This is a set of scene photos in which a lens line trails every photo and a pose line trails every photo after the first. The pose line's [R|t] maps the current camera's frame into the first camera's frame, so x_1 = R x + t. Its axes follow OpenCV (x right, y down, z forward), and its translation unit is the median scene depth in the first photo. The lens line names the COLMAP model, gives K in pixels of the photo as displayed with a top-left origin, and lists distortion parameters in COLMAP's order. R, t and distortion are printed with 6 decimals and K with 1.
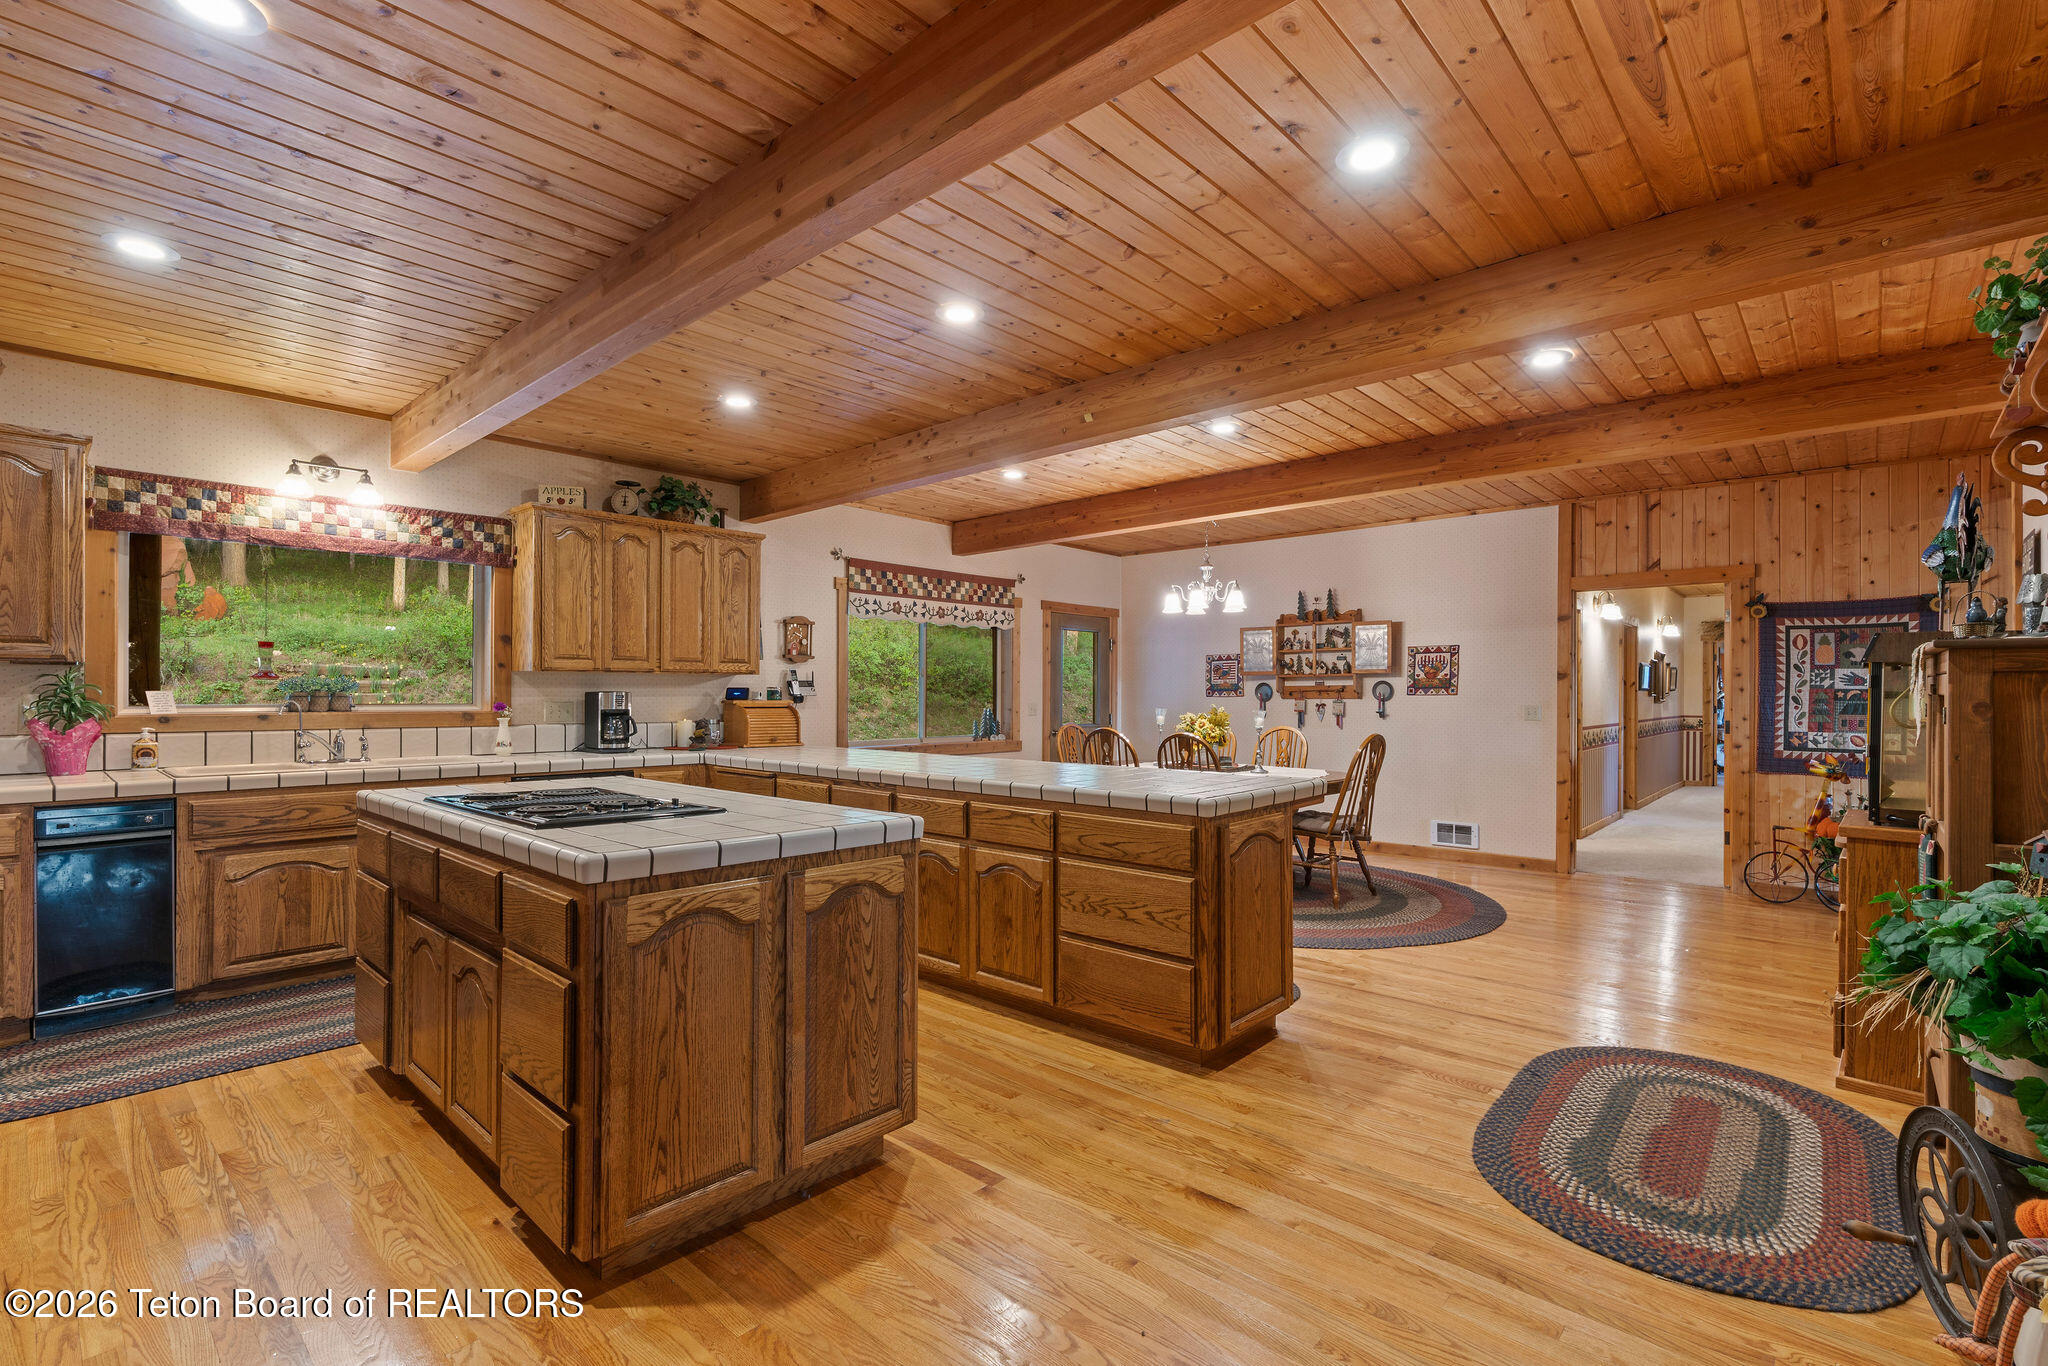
lens RADIAL K [[930.4, 0, 1020.5], [0, 930.4, 686.8], [0, 0, 1]] dist [-0.002997, -0.000057]
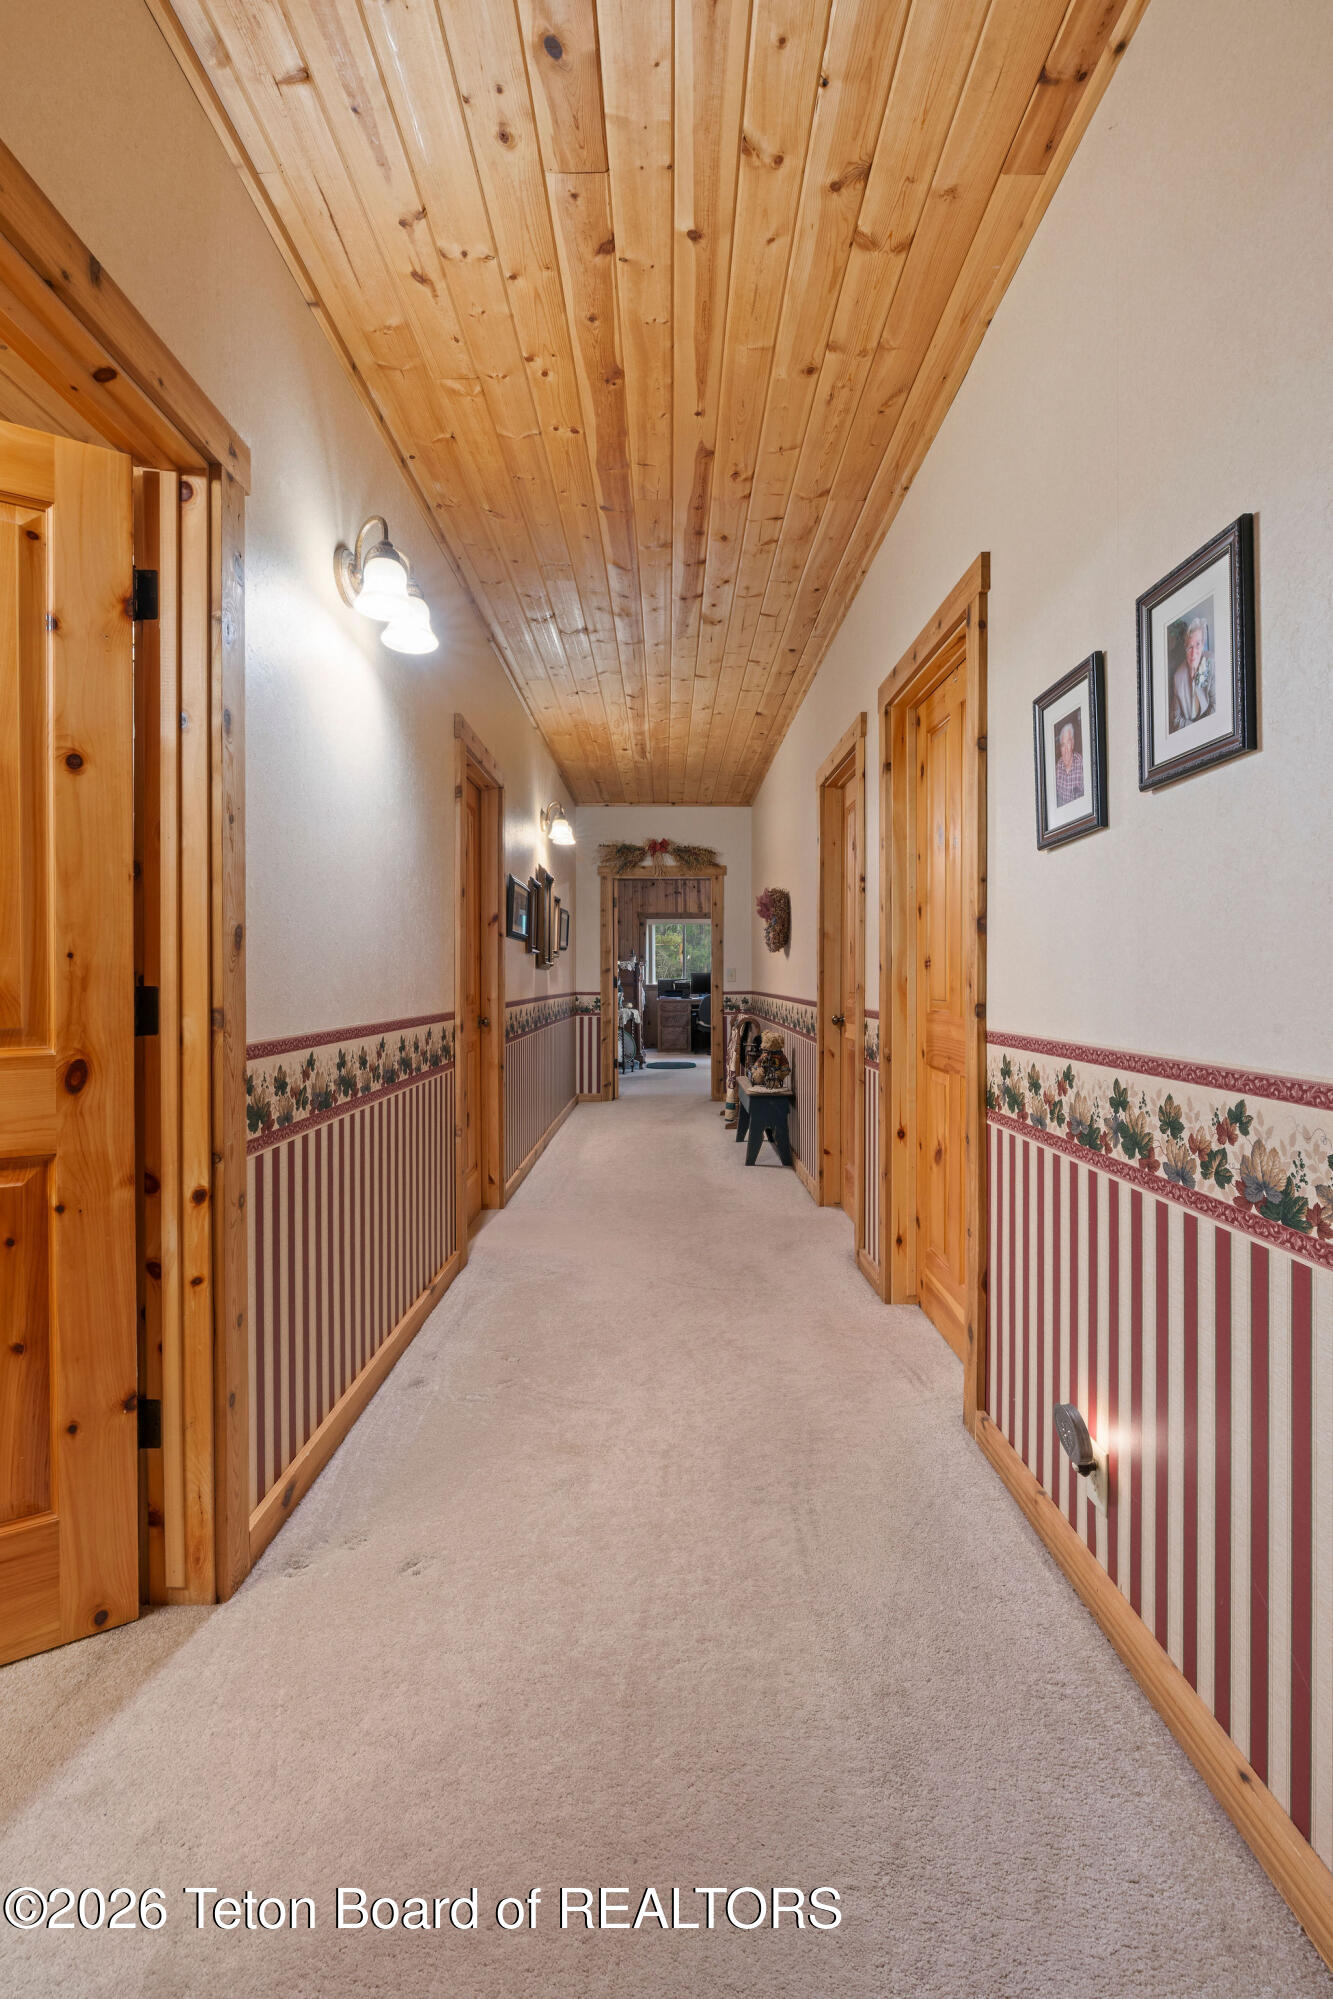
lens RADIAL K [[908.1, 0, 665.9], [0, 908.1, 984.7], [0, 0, 1]] dist [-0.002997, -0.000057]
pose [[0.740929, -0.013684, 0.671444, 0.391374], [0.005633, 0.999884, 0.014162, 0.019704], [-0.671560, -0.006710, 0.740920, 0.569790]]
